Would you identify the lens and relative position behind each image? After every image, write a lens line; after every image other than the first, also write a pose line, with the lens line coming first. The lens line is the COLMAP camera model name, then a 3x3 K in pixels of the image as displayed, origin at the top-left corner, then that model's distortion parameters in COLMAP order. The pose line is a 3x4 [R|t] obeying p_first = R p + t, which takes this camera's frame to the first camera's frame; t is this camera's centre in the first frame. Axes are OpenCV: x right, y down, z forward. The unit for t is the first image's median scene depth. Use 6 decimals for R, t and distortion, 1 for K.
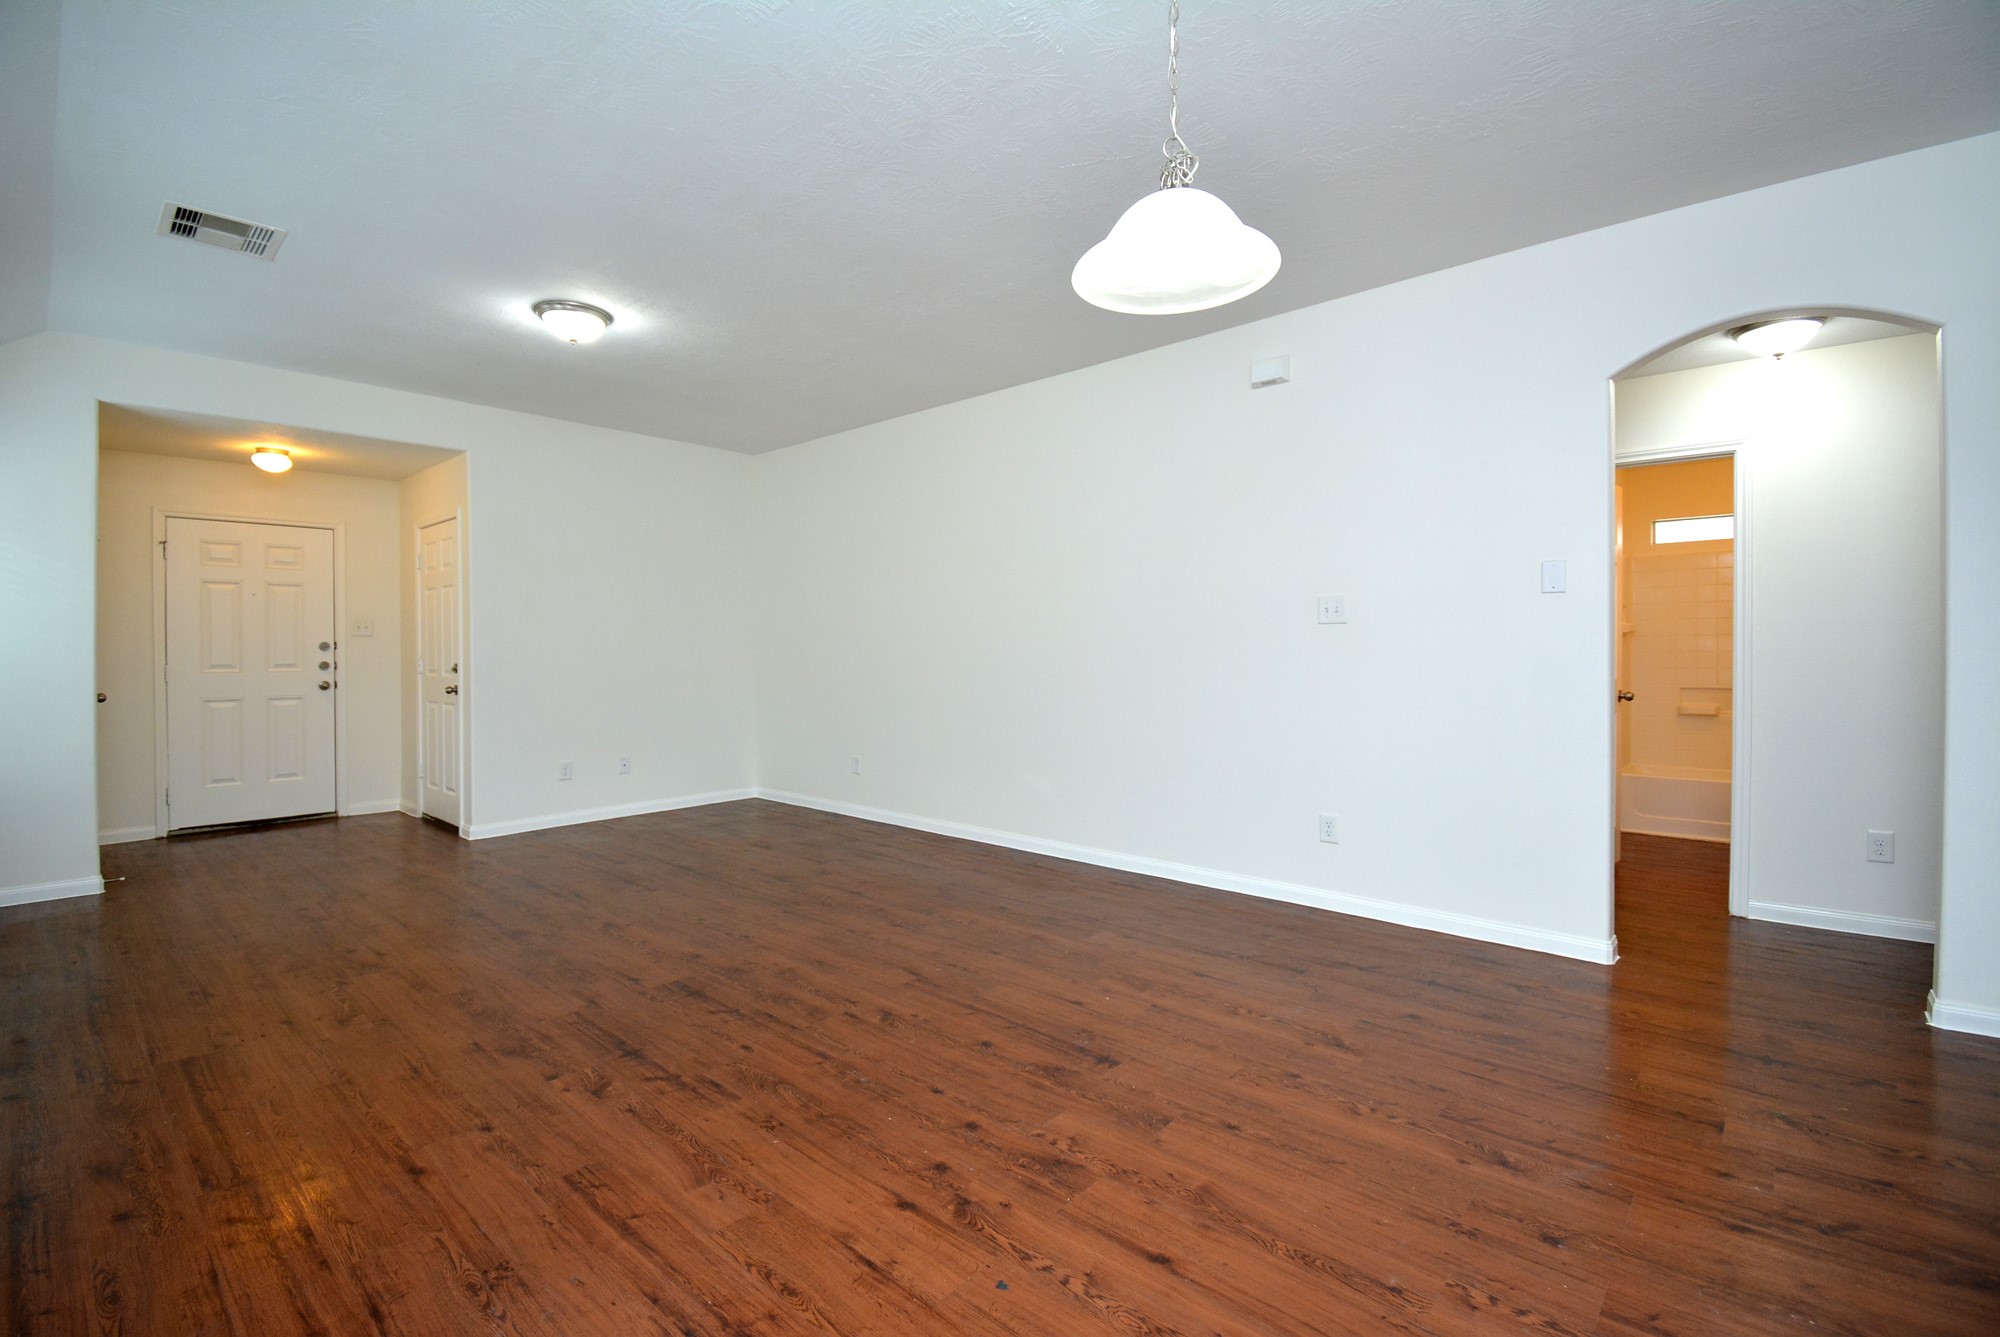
lens RADIAL K [[893.0, 0, 986.9], [0, 893.0, 652.5], [0, 0, 1]] dist [0.018109, -0.021167]
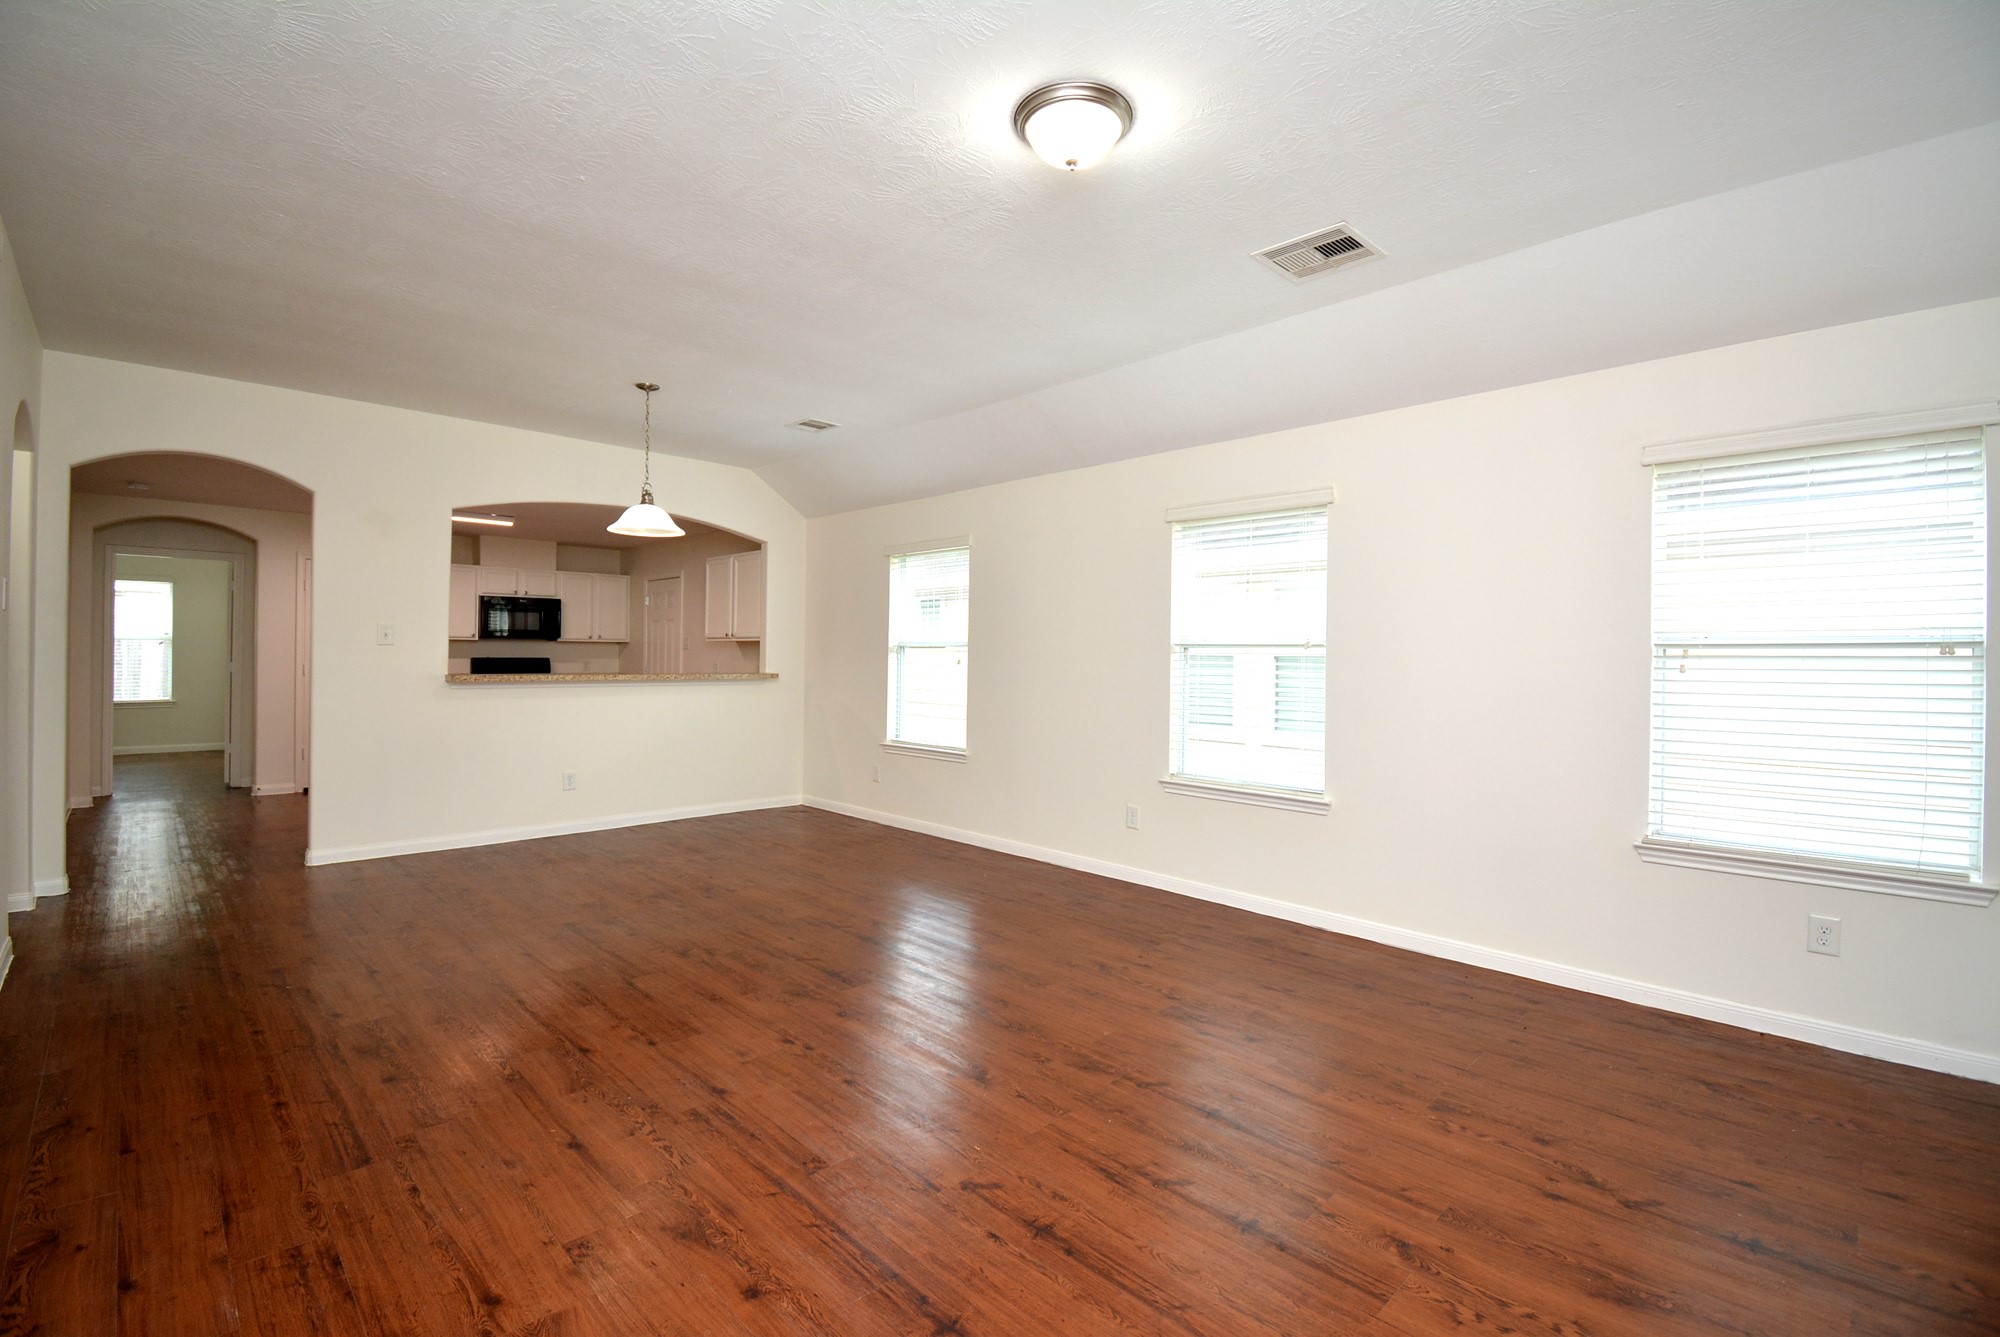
lens RADIAL K [[858.1, 0, 947.6], [0, 858.1, 648.1], [0, 0, 1]] dist [0.017619, -0.017399]
pose [[-0.995164, -0.005486, 0.098077, -0.550746], [-0.005586, 0.999984, -0.000742, -0.030217], [-0.098071, -0.001286, -0.995179, 1.987174]]
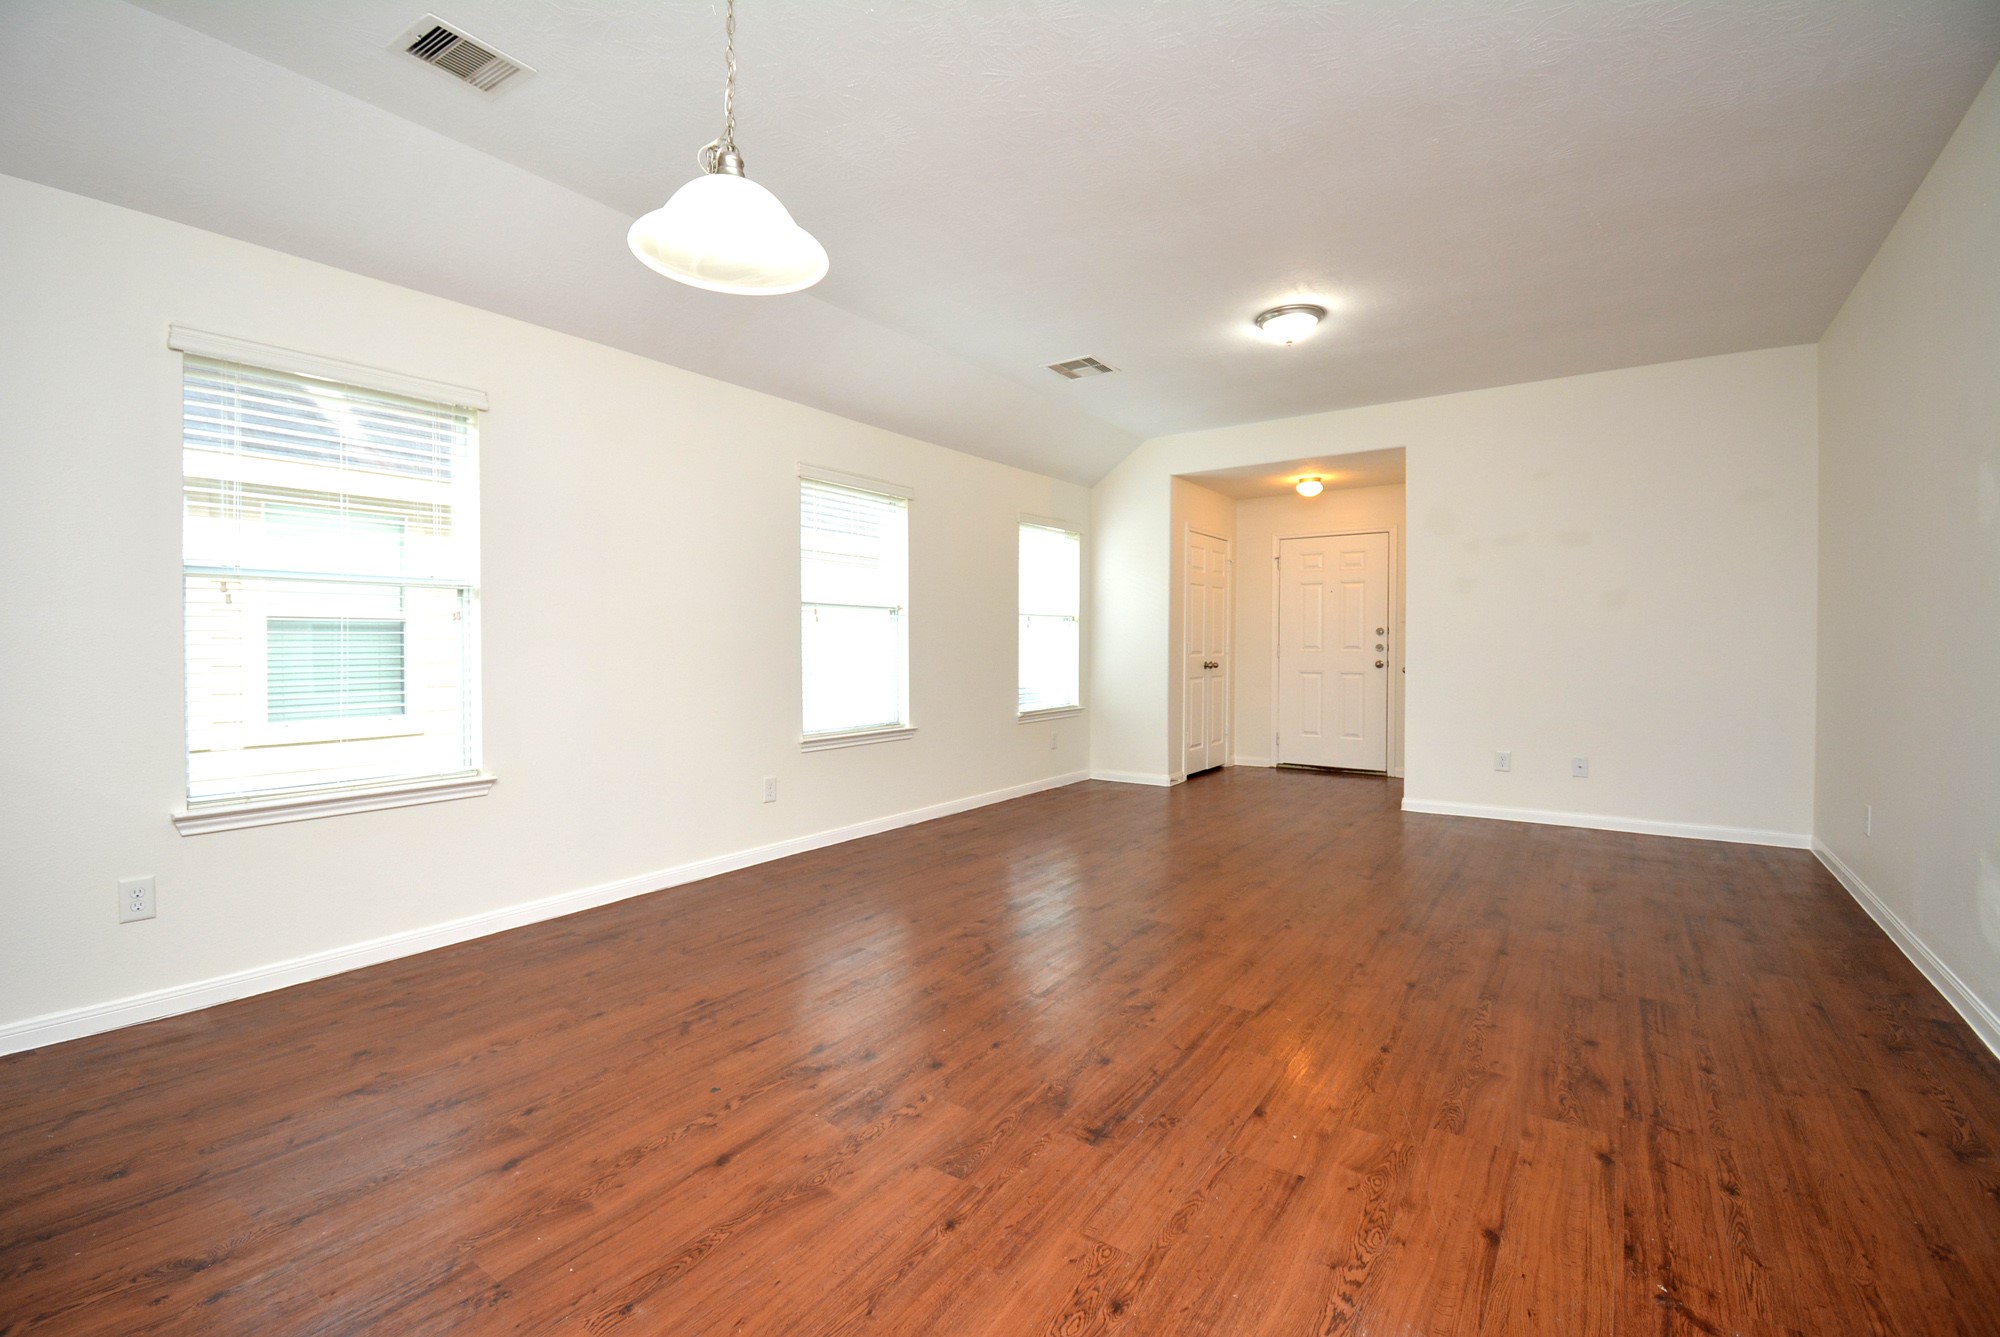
lens RADIAL K [[893.0, 0, 986.9], [0, 893.0, 652.5], [0, 0, 1]] dist [0.018109, -0.021167]
pose [[0.109604, 0.013109, -0.993889, 0.727386], [-0.006984, 0.999899, 0.012418, 0.018958], [0.993951, 0.005580, 0.109685, 0.661105]]
